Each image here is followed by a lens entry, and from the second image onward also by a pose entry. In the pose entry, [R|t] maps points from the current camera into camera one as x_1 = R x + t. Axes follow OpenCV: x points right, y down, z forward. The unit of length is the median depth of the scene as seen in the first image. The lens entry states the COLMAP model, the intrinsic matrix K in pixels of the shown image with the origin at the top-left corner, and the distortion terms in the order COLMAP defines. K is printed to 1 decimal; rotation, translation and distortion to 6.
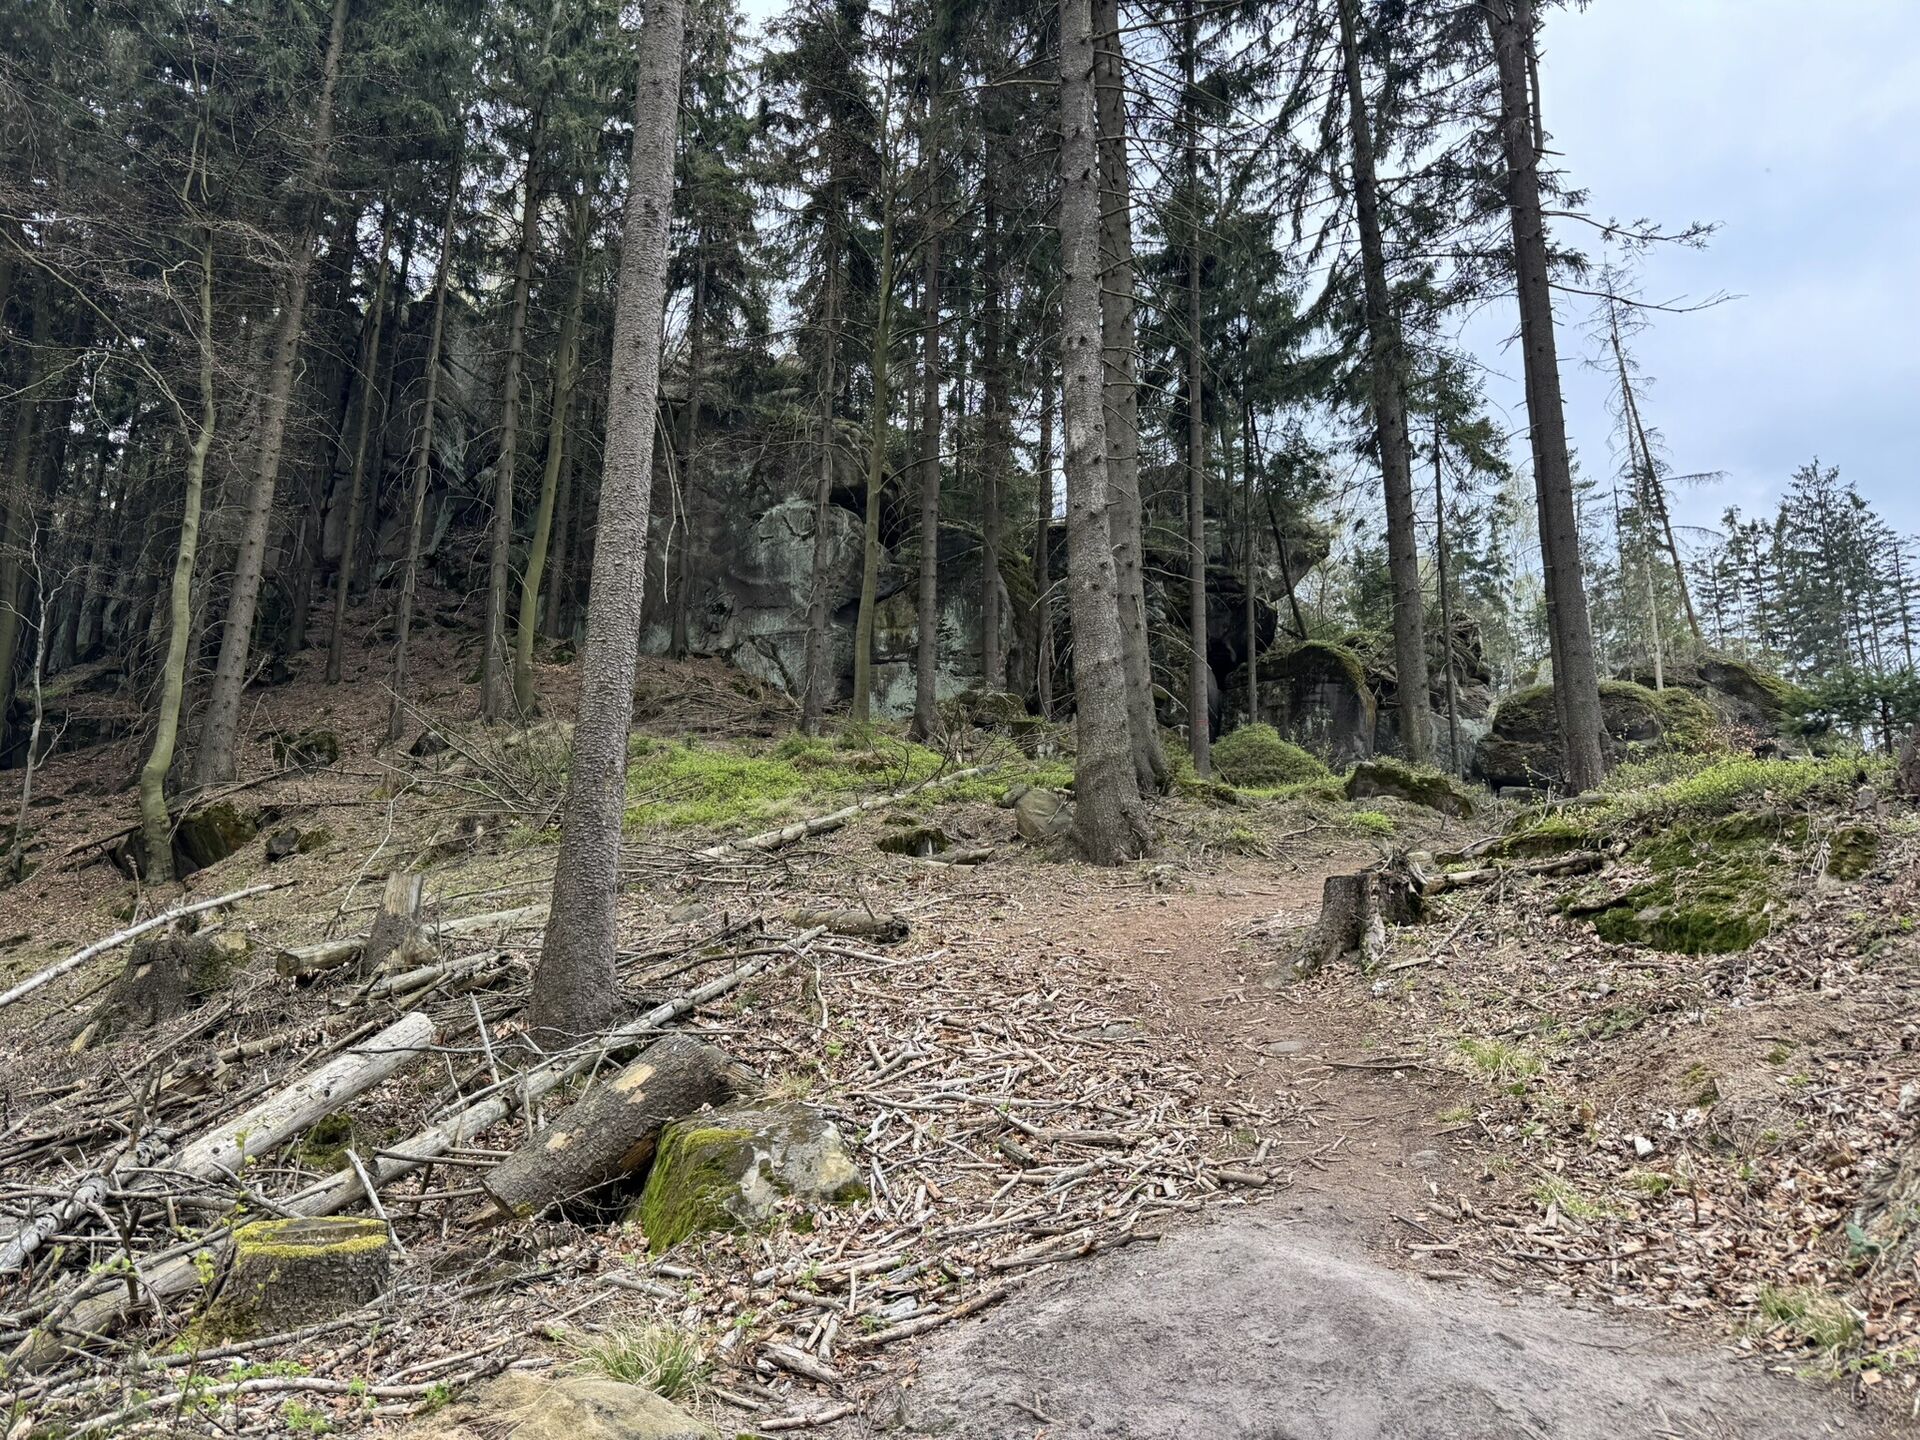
lens RADIAL K [[1341.2, 0, 963.2], [0, 1341.2, 719.8], [0, 0, 1]] dist [0.000119, -0.000929]
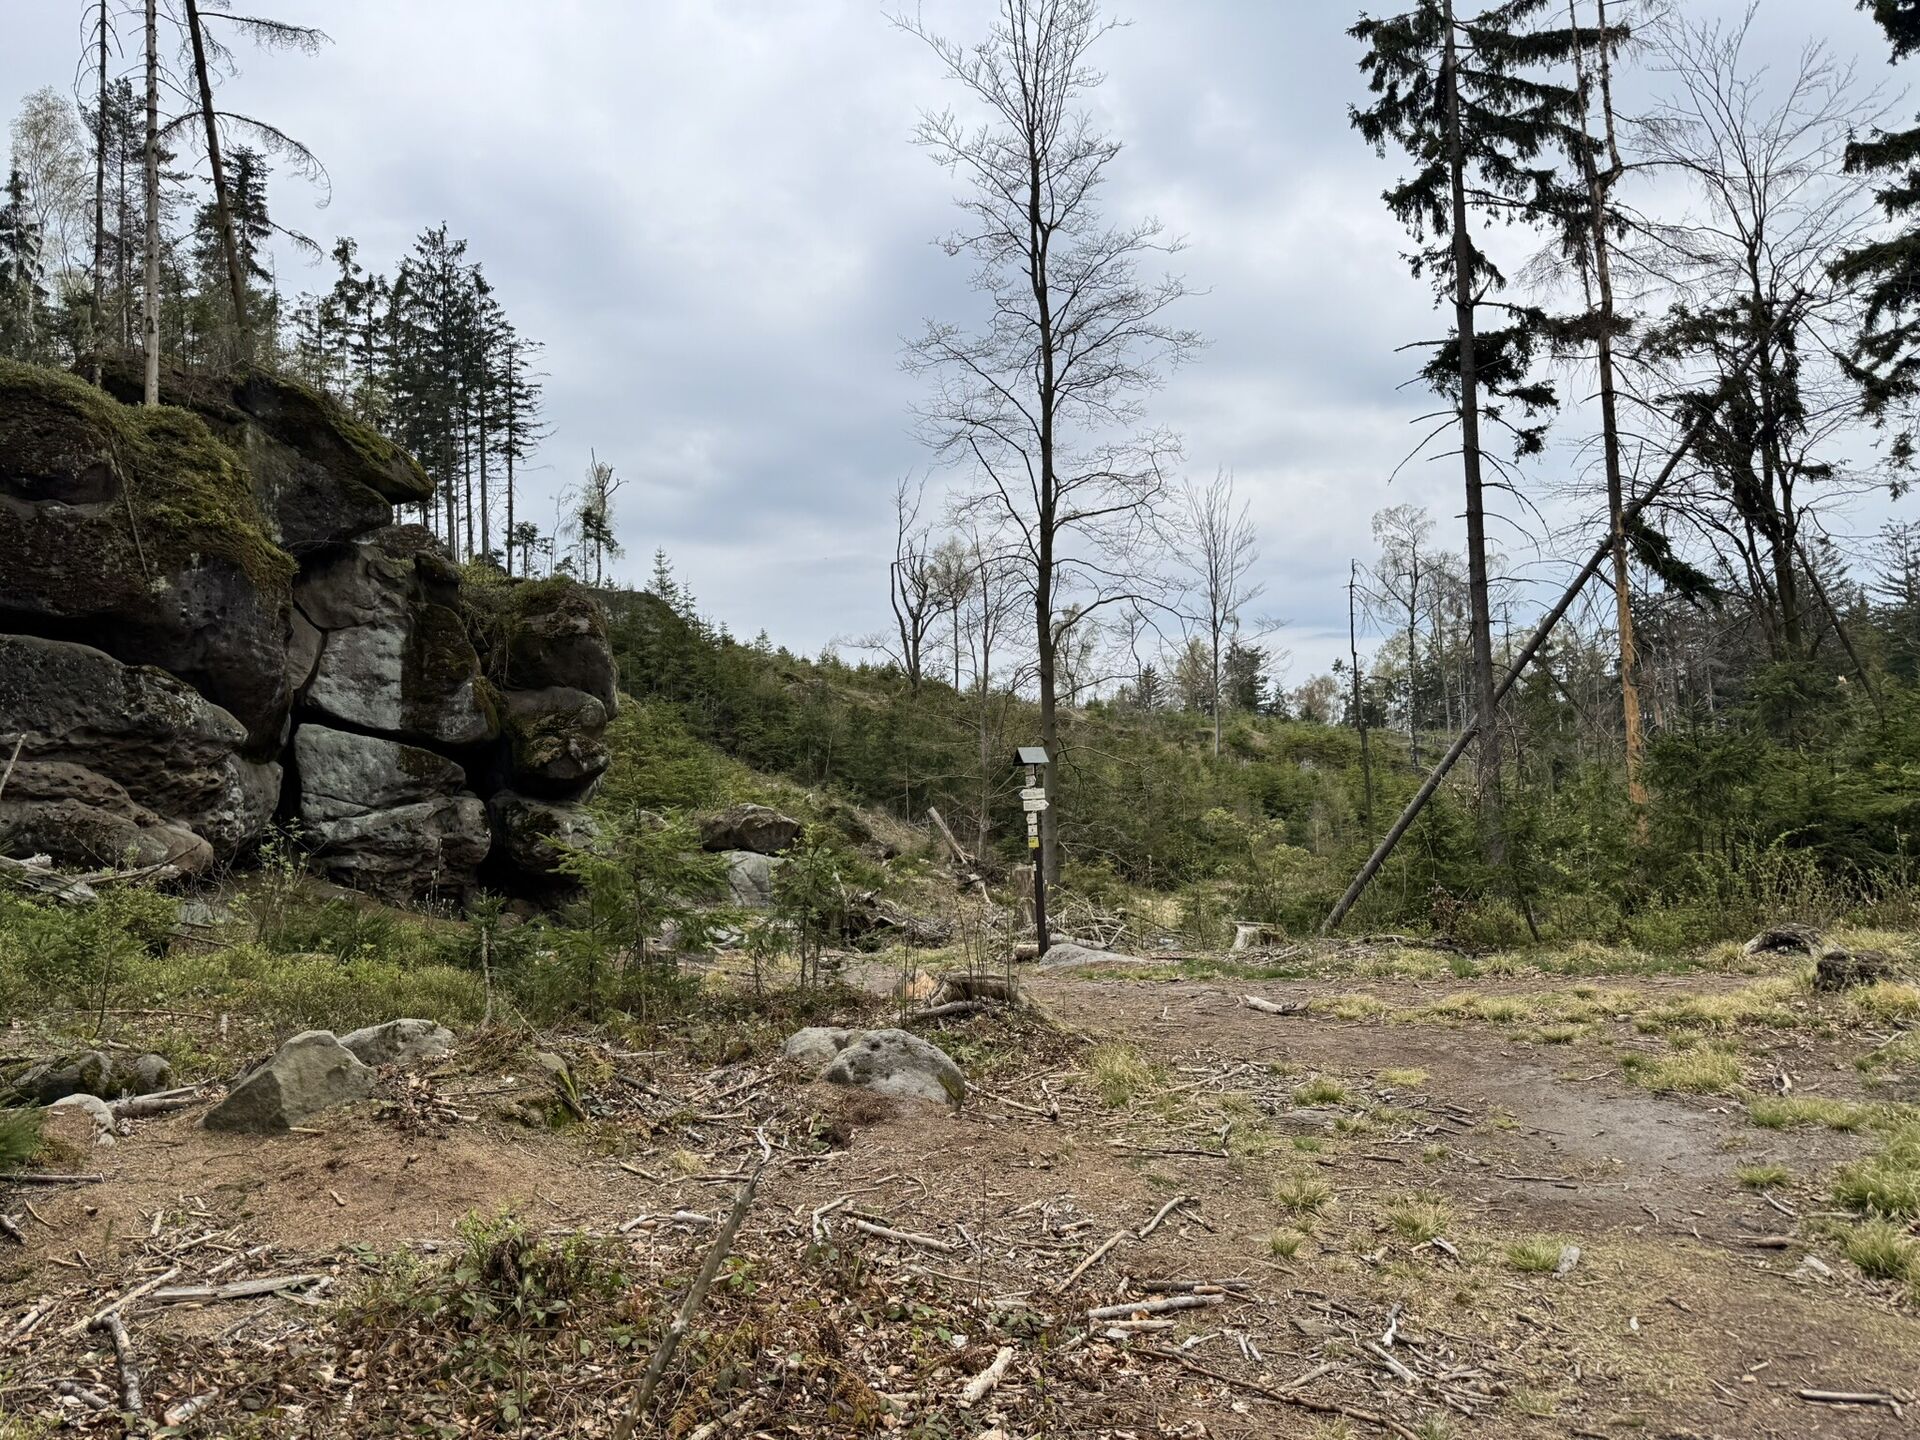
lens RADIAL K [[1341.2, 0, 961.6], [0, 1341.2, 718.9], [0, 0, 1]] dist [0.000119, -0.000929]
pose [[0.569174, 0.010248, 0.822153, 0.113913], [-0.140108, 0.986507, 0.084700, 0.002306], [-0.810192, -0.163399, 0.562930, 0.184766]]
